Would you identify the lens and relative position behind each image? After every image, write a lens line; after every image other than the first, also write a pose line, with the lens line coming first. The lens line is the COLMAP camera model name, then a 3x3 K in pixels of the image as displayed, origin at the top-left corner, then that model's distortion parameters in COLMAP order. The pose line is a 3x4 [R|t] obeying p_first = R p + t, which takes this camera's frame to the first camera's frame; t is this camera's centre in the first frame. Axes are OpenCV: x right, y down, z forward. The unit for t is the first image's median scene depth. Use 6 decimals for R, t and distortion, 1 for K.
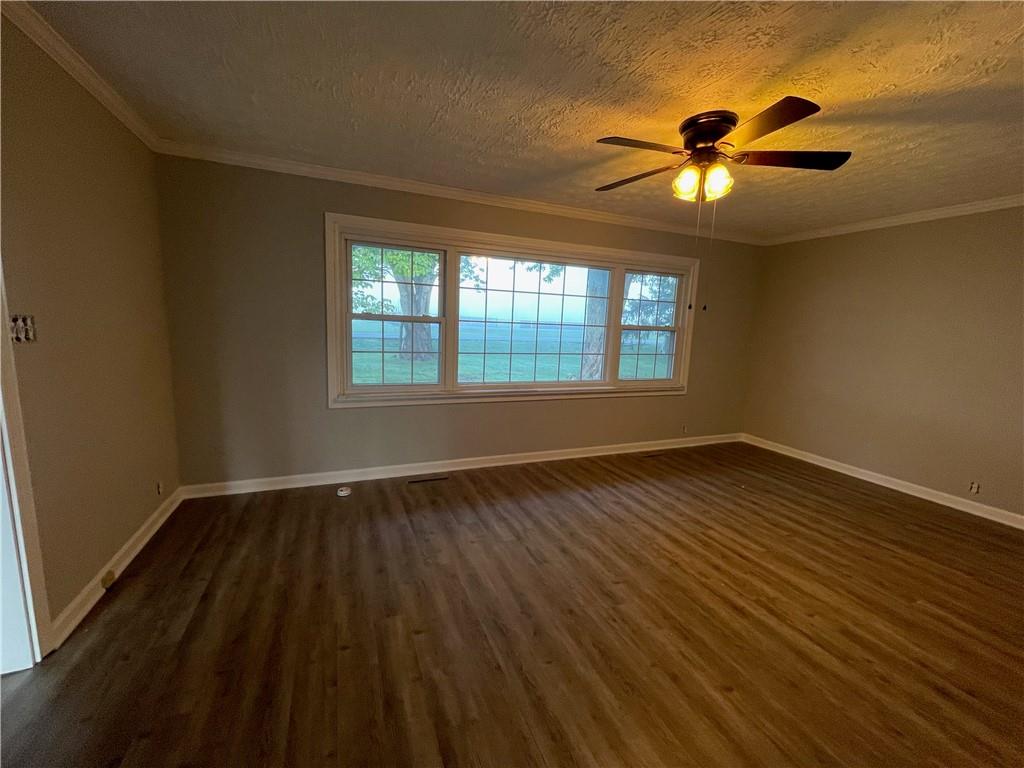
lens RADIAL K [[415.5, 0, 512.0], [0, 415.5, 384.0], [0, 0, 1]] dist [-0.003341, -0.000705]
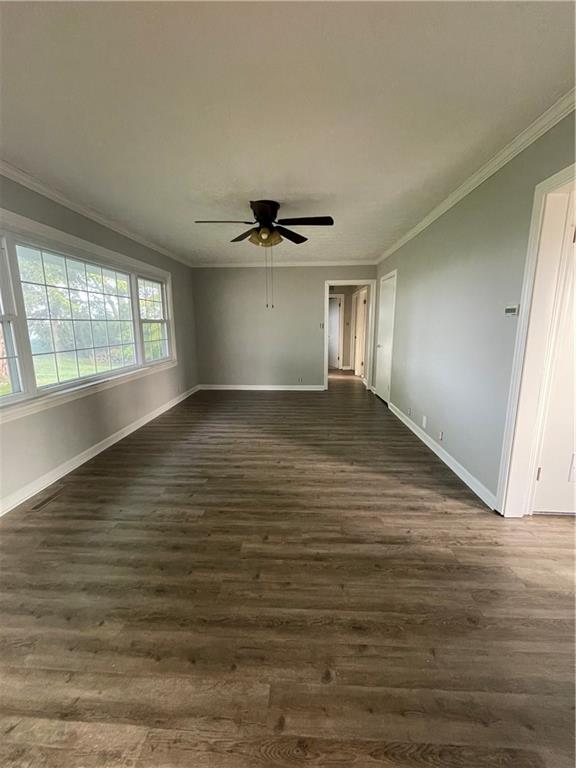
lens RADIAL K [[311.6, 0, 287.1], [0, 311.6, 380.1], [0, 0, 1]] dist [-0.003341, -0.000705]
pose [[0.428474, -0.204939, 0.880006, -0.628532], [0.157617, 0.975958, 0.150541, -0.045633], [-0.889701, 0.074201, 0.450474, 0.258313]]
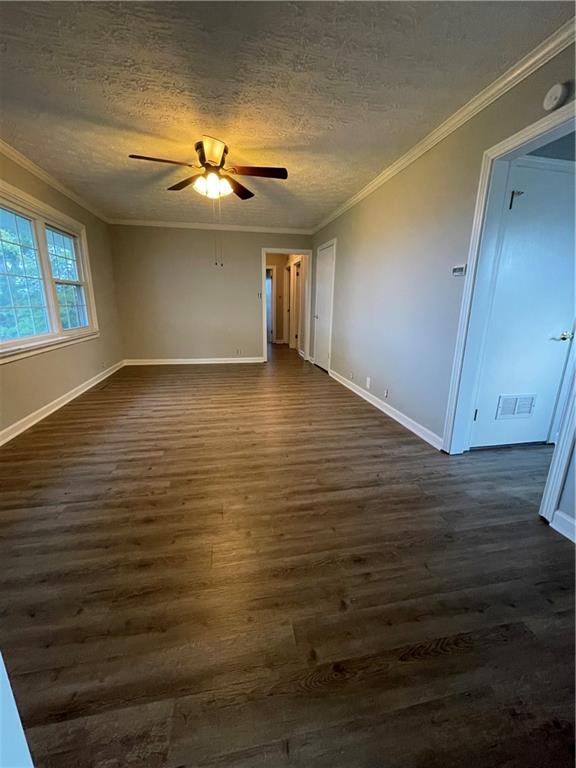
lens RADIAL K [[311.6, 0, 287.1], [0, 311.6, 380.1], [0, 0, 1]] dist [-0.003341, -0.000705]
pose [[0.192683, -0.273397, 0.942405, -0.653809], [0.140817, 0.958165, 0.249178, -0.005326], [-0.971104, 0.084695, 0.223121, 0.375709]]
